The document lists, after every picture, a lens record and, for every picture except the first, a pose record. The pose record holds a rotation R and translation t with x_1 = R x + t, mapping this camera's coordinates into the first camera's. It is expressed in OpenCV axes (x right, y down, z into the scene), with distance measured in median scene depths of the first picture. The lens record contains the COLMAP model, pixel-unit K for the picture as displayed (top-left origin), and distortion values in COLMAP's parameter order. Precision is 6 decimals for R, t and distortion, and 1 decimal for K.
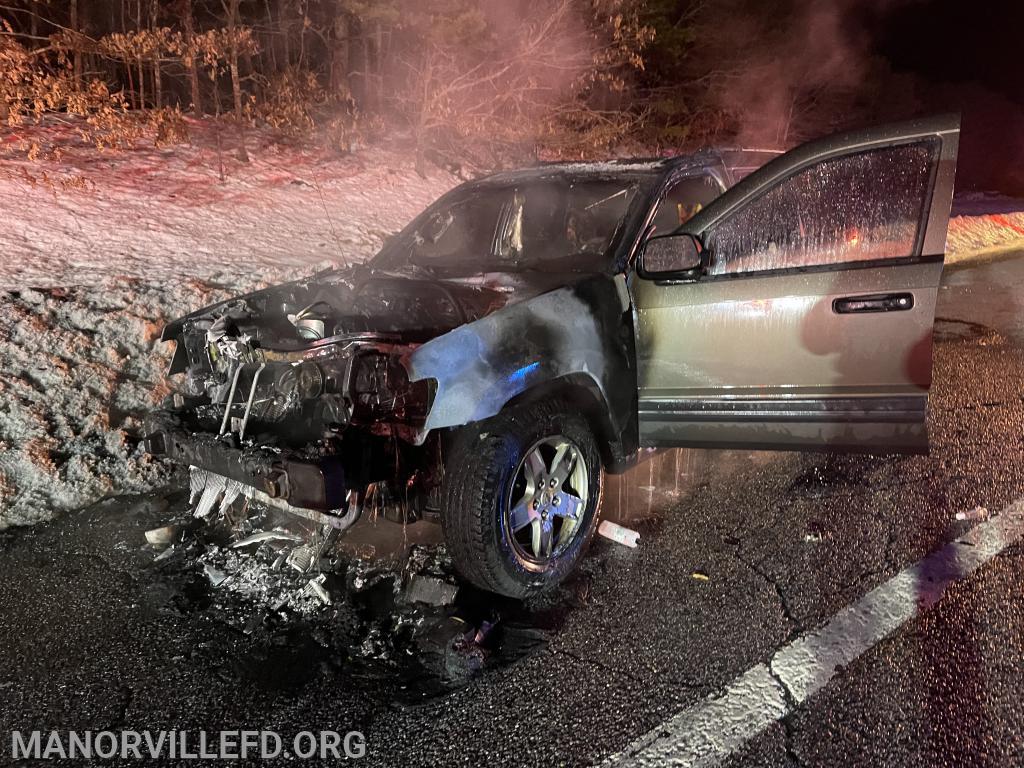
lens RADIAL K [[896.5, 0, 512.0], [0, 896.5, 384.0], [0, 0, 1]] dist [0.009820, 0.004015]
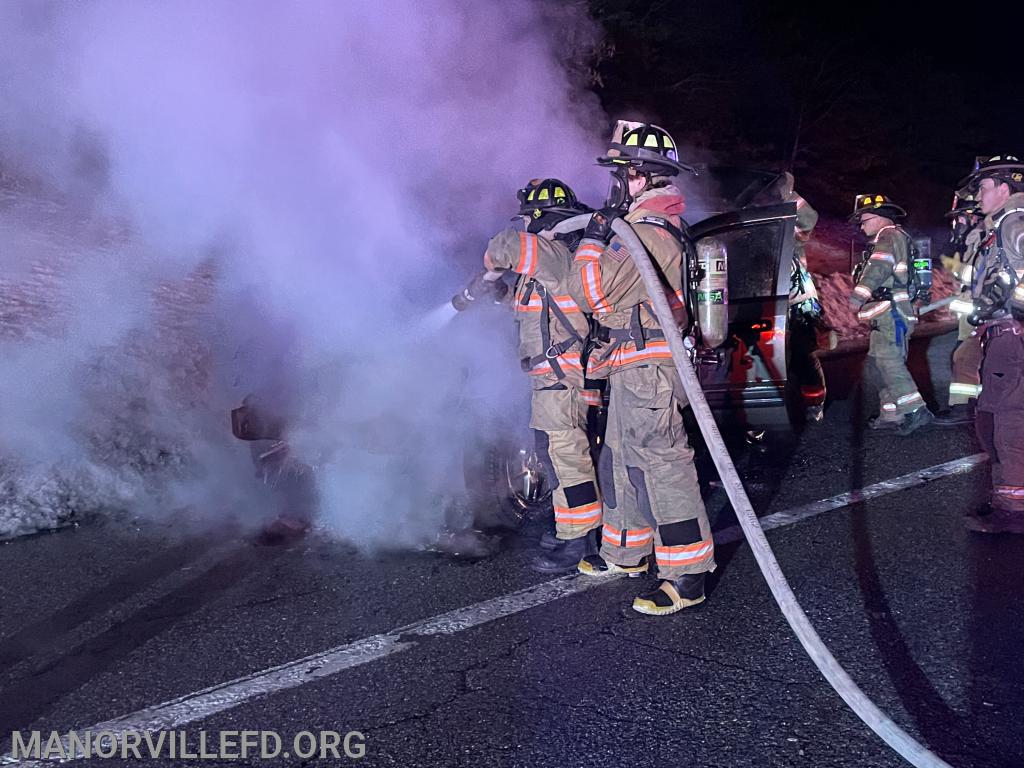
lens RADIAL K [[1165.9, 0, 512.0], [0, 1165.9, 384.0], [0, 0, 1]] dist [0.003314, 0.003453]
pose [[0.997899, 0.002146, 0.064753, -0.022927], [0.002882, 0.996992, -0.077454, 0.028956], [-0.064724, 0.077478, 0.994891, -0.171735]]
